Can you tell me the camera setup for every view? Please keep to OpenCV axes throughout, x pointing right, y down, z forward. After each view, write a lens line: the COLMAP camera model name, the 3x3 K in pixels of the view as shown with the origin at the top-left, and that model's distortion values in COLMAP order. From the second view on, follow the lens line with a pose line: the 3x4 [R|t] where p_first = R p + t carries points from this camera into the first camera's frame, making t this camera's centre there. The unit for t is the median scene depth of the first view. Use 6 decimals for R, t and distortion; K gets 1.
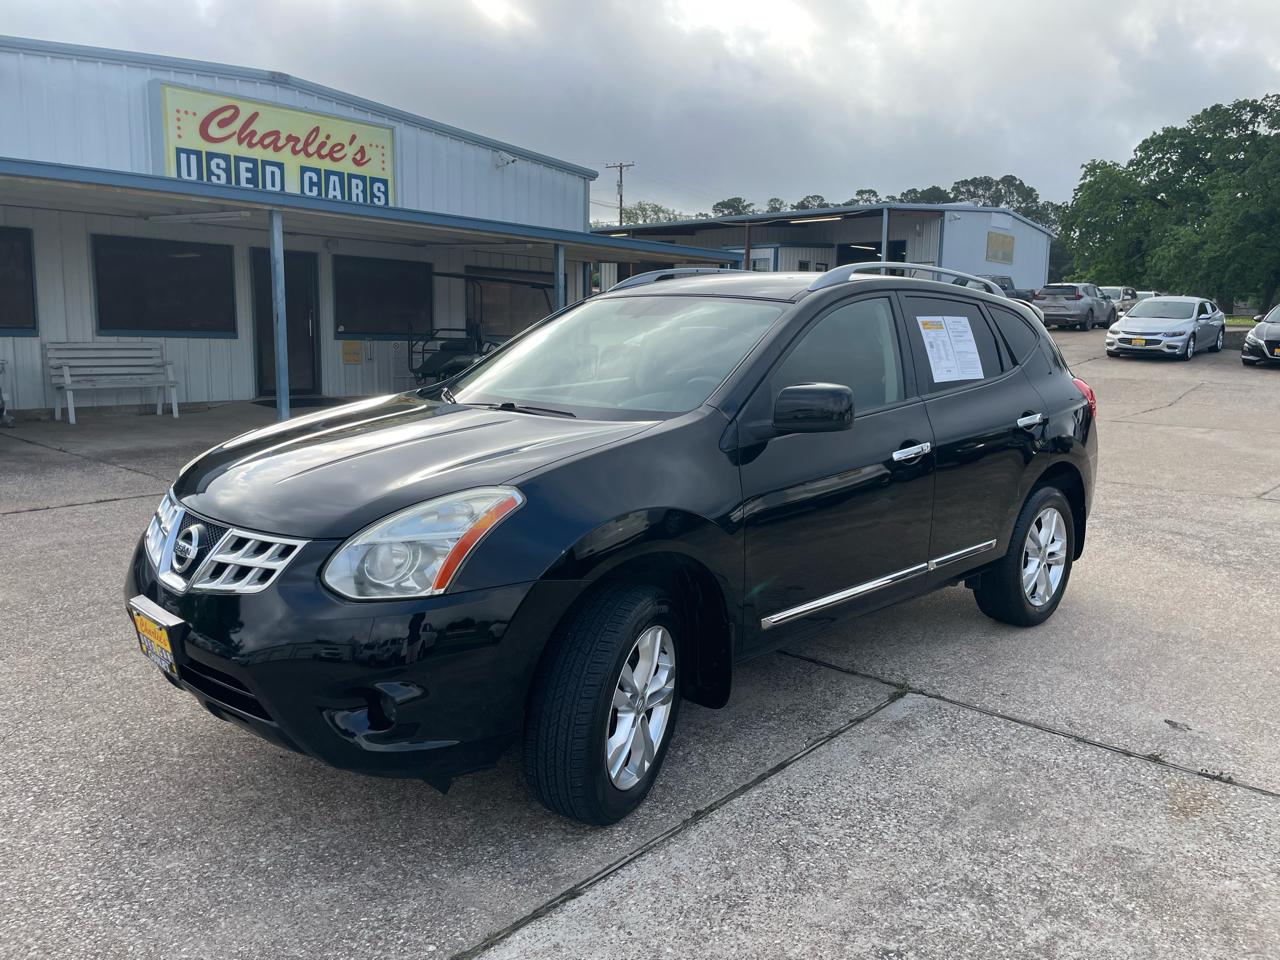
lens RADIAL K [[973.0, 0, 645.8], [0, 973.0, 470.3], [0, 0, 1]] dist [0.087069, -0.116582]
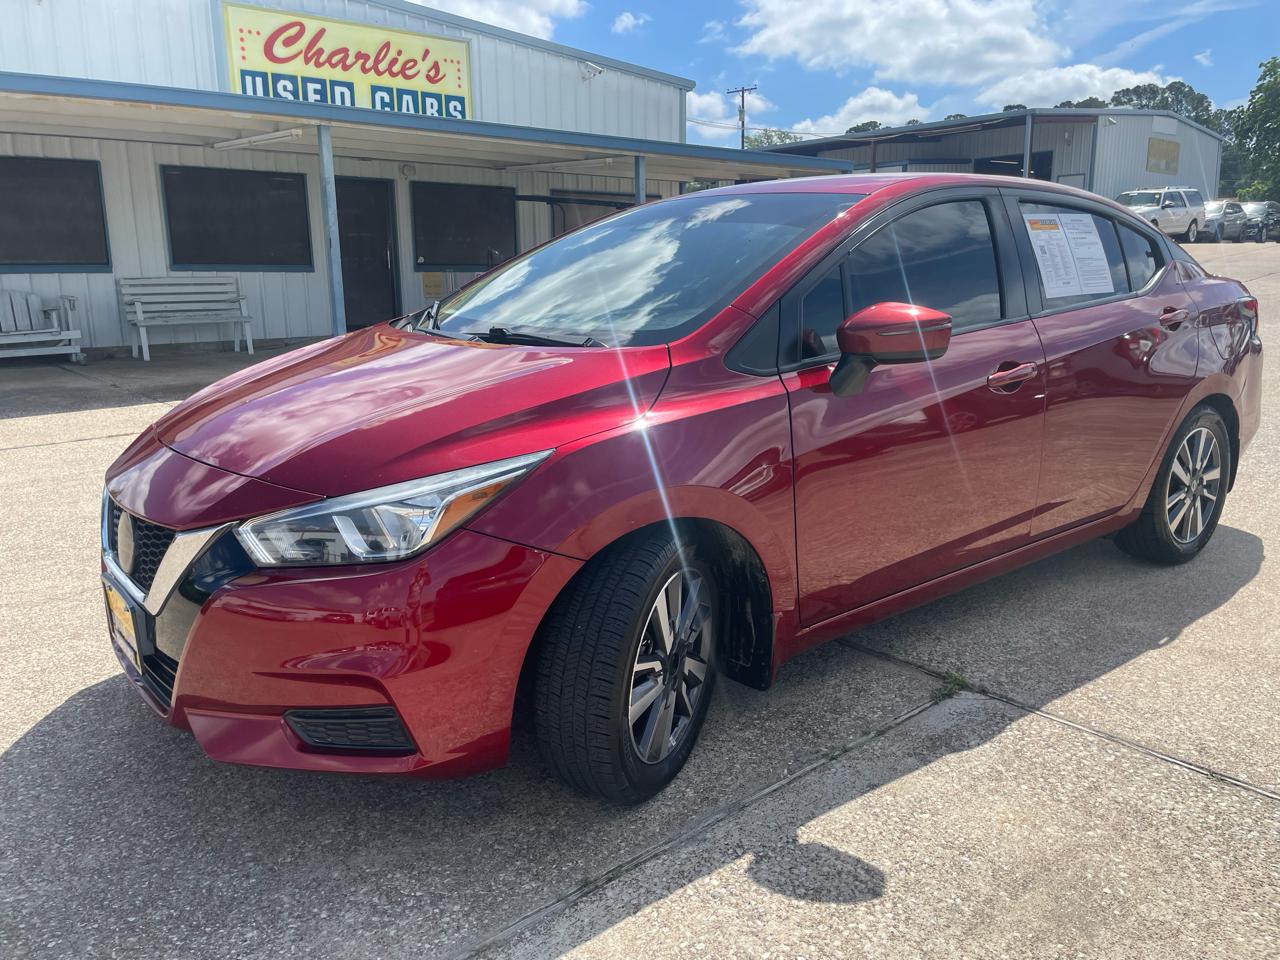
lens RADIAL K [[973.0, 0, 639.0], [0, 973.0, 478.3], [0, 0, 1]] dist [0.087069, -0.116582]
pose [[0.990411, 0.000651, -0.138151, 0.035253], [0.008711, 0.997705, 0.067147, 0.006433], [0.137877, -0.067707, 0.988132, 0.072605]]
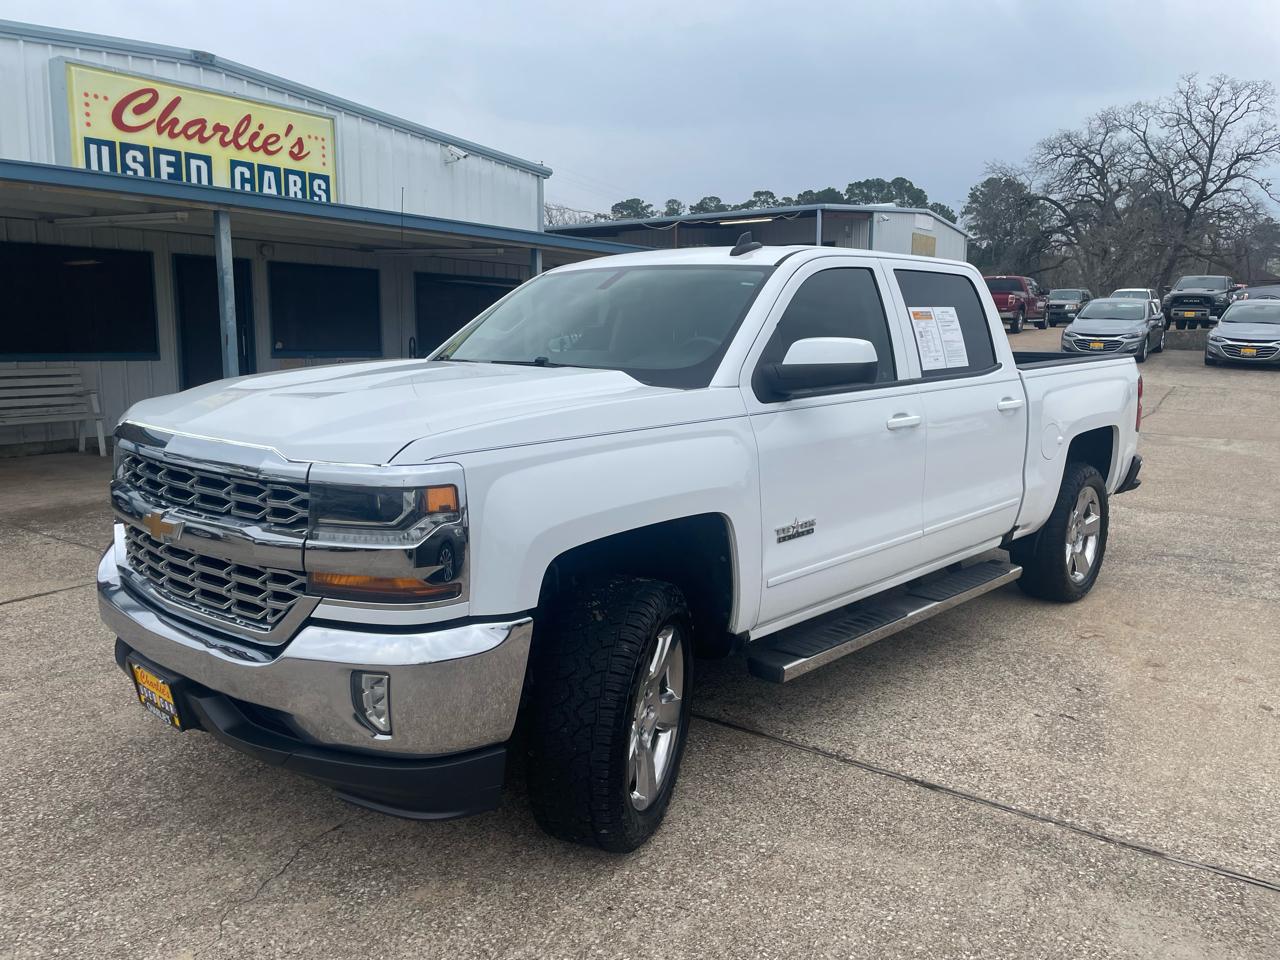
lens RADIAL K [[973.0, 0, 645.1], [0, 973.0, 466.9], [0, 0, 1]] dist [0.087069, -0.116582]
pose [[0.994652, -0.026752, 0.099759, -0.080586], [0.027152, 0.999628, -0.002651, -0.026439], [-0.099651, 0.005345, 0.995008, 0.100643]]
